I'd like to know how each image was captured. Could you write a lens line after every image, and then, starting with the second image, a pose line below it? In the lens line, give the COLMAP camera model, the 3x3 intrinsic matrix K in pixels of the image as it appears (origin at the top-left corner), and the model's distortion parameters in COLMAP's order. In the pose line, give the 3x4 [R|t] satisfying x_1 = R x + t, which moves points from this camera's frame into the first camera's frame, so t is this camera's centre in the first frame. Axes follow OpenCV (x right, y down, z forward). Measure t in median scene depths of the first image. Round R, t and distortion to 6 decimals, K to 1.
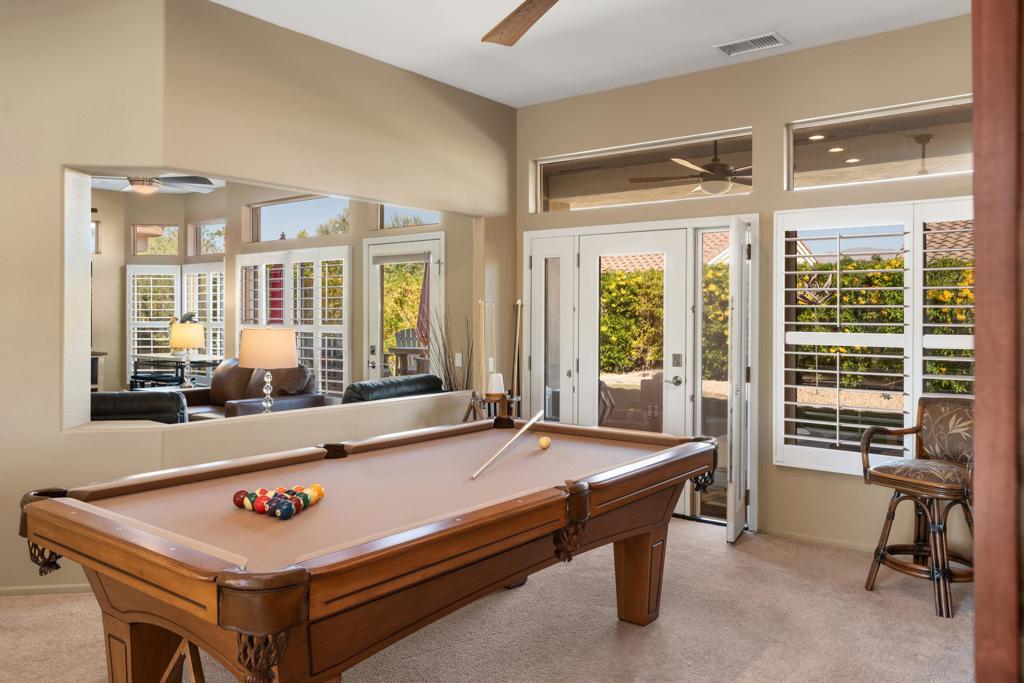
lens RADIAL K [[772.2, 0, 511.9], [0, 772.2, 332.1], [0, 0, 1]] dist [0.003952, -0.001338]
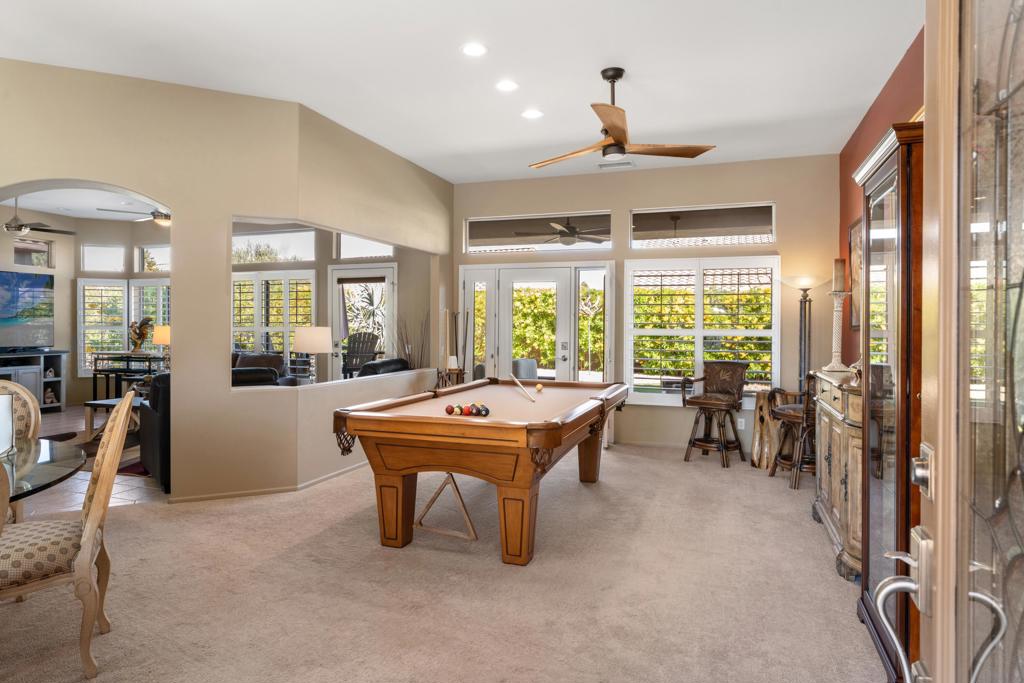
lens RADIAL K [[616.3, 0, 511.8], [0, 616.3, 339.9], [0, 0, 1]] dist [-0.001820, -0.000077]
pose [[0.946682, -0.006417, 0.322105, -0.296885], [0.006357, 0.999979, 0.001237, 0.019181], [-0.322106, 0.000876, 0.946703, -0.206126]]
